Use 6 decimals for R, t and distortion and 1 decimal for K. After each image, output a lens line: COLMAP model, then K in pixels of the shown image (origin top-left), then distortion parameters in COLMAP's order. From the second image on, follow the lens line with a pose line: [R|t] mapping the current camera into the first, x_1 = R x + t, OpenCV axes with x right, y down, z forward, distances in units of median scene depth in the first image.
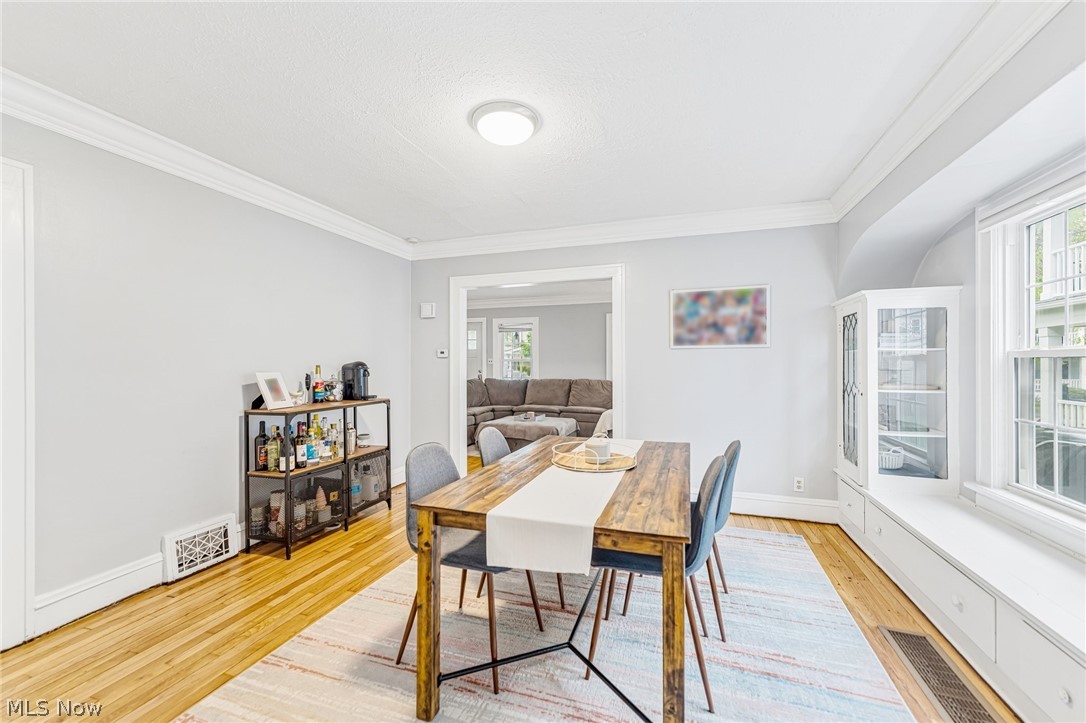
lens RADIAL K [[434.6, 0, 540.1], [0, 434.6, 364.3], [0, 0, 1]] dist [0.002158, 0.000338]
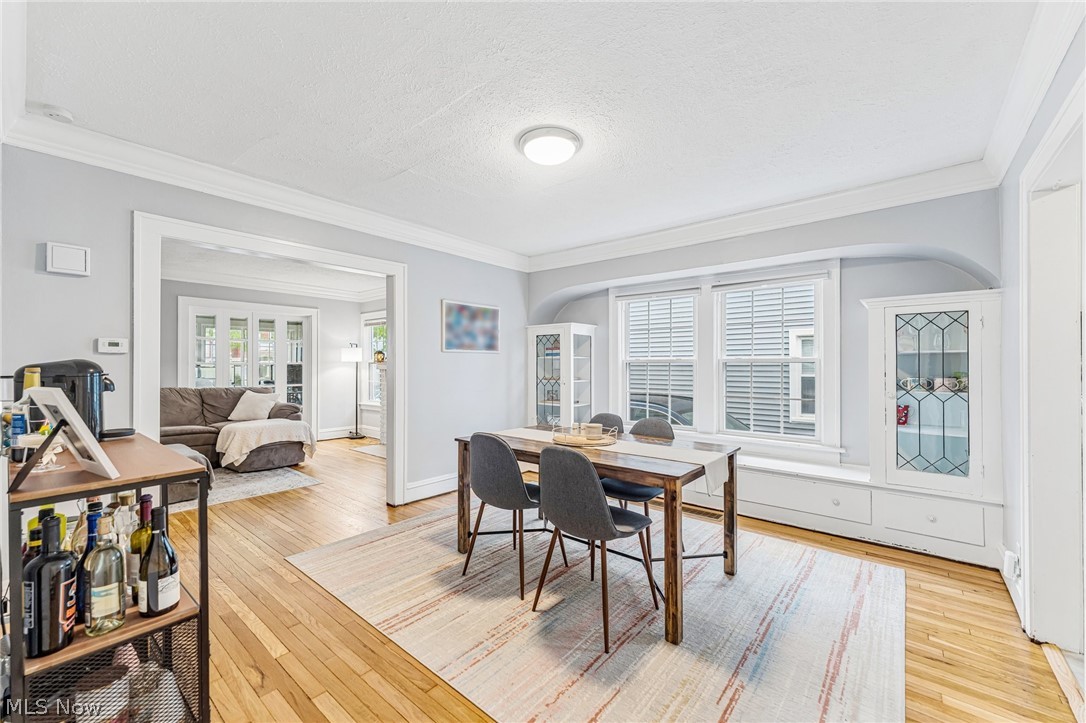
lens RADIAL K [[434.6, 0, 540.1], [0, 434.6, 364.3], [0, 0, 1]] dist [0.002158, 0.000338]
pose [[0.362493, 0.003656, 0.931979, -0.661548], [0.000574, 0.999991, -0.004146, 0.000916], [-0.931986, 0.002038, 0.362487, 0.375306]]
